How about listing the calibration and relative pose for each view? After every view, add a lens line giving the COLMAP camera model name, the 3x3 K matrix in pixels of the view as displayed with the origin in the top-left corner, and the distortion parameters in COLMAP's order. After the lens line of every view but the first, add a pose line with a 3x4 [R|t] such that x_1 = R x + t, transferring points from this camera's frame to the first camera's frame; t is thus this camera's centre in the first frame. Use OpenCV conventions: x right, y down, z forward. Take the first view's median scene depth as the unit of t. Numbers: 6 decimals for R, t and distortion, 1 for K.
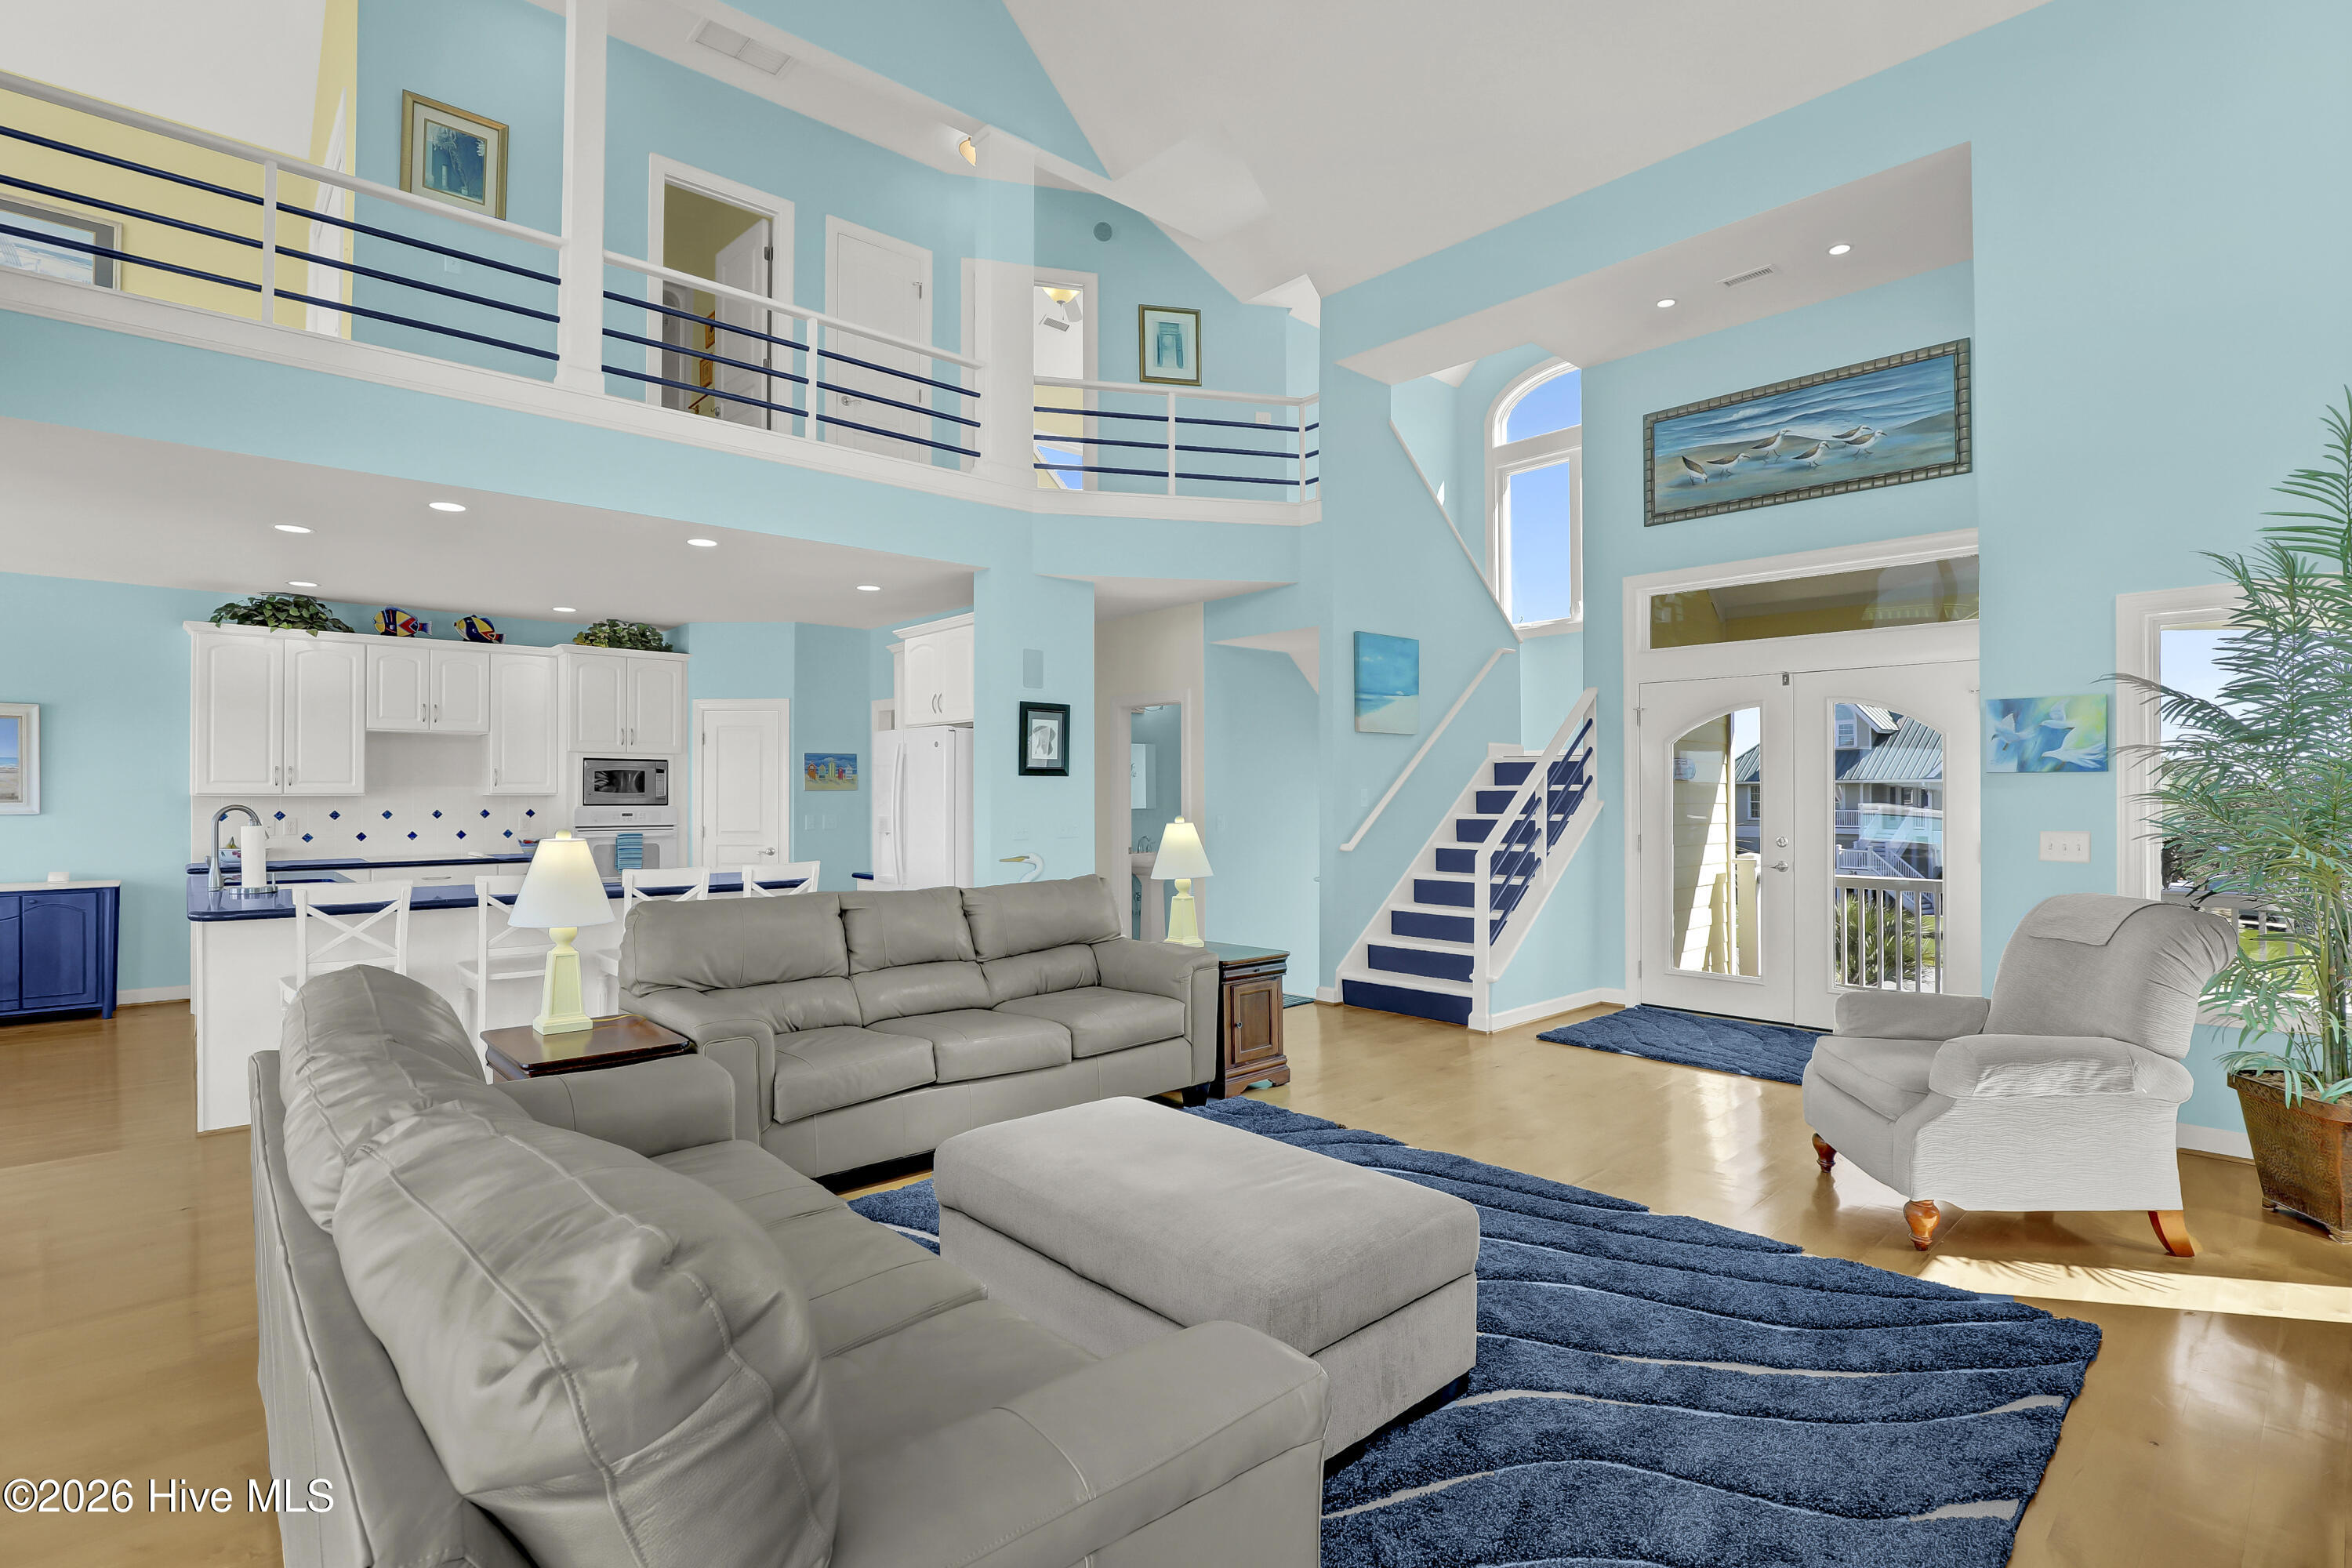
lens RADIAL K [[1106.4, 0, 1191.3], [0, 1106.4, 783.5], [0, 0, 1]] dist [-0.032926, 0.007582]
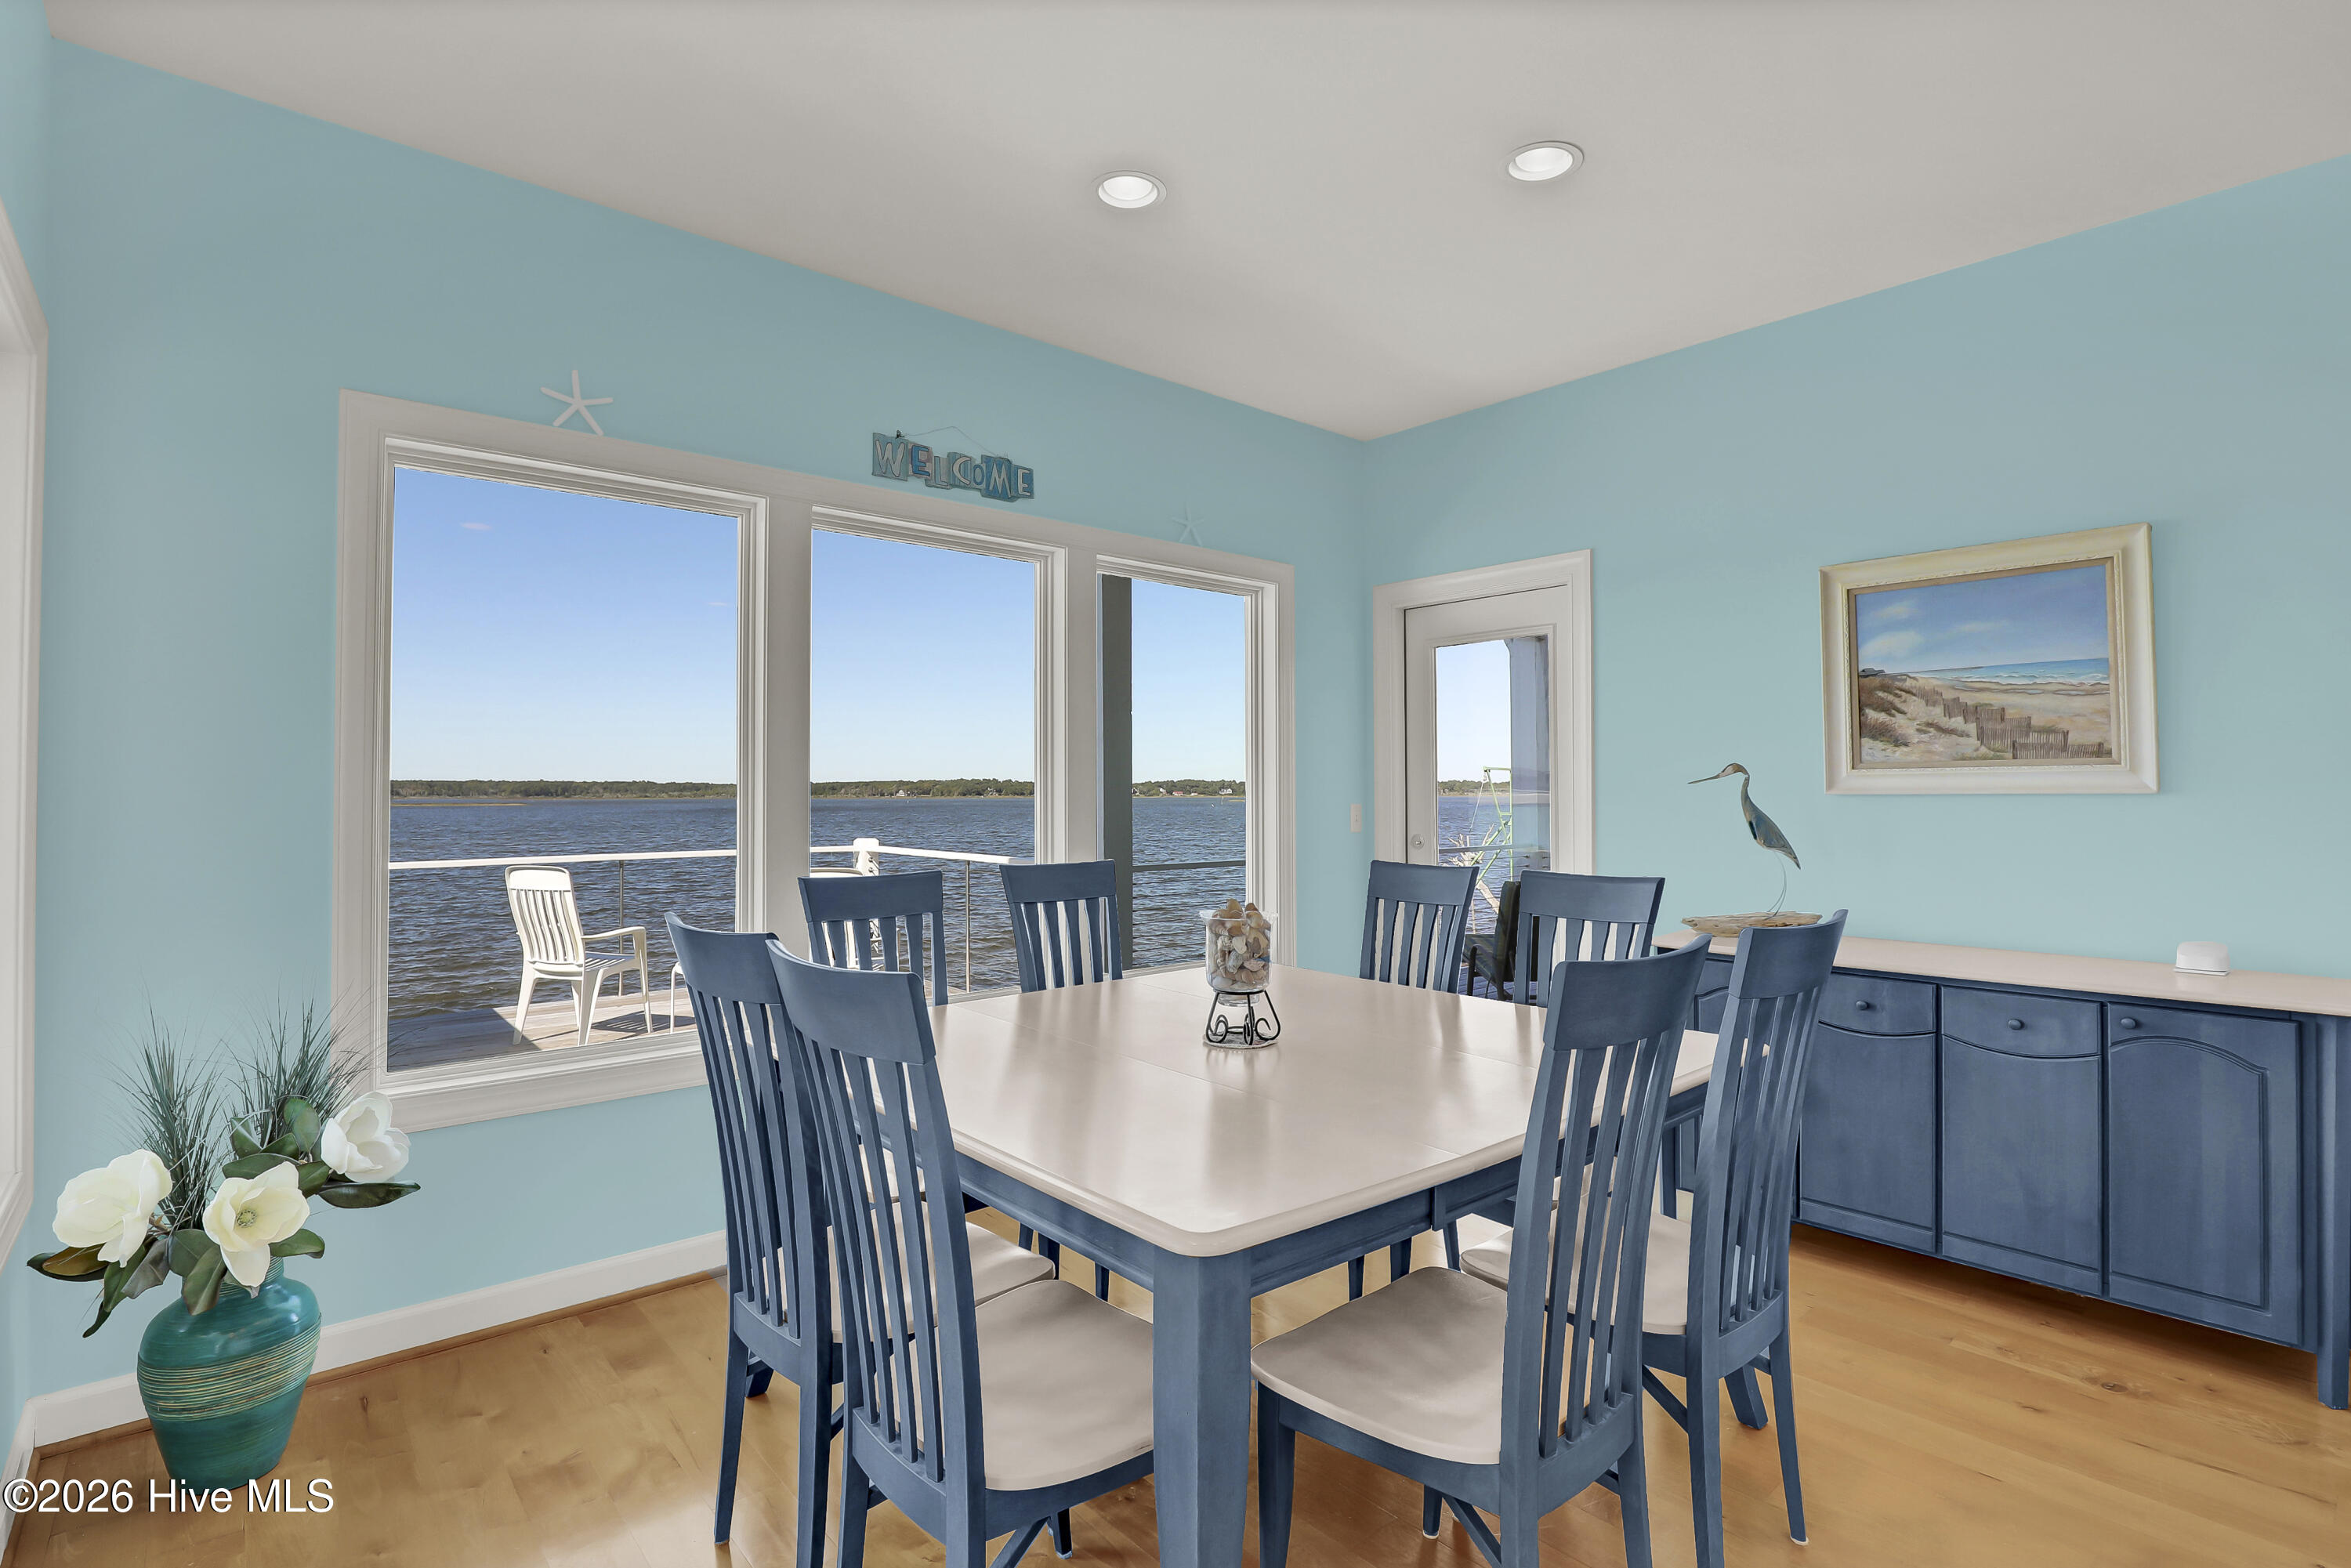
lens RADIAL K [[1129.3, 0, 1194.5], [0, 1129.3, 793.3], [0, 0, 1]] dist [-0.033133, 0.008688]
pose [[-0.037155, 0.001547, -0.999308, -0.584572], [0.012736, 0.999918, 0.001074, 0.021081], [0.999228, -0.012687, -0.037172, 0.595199]]
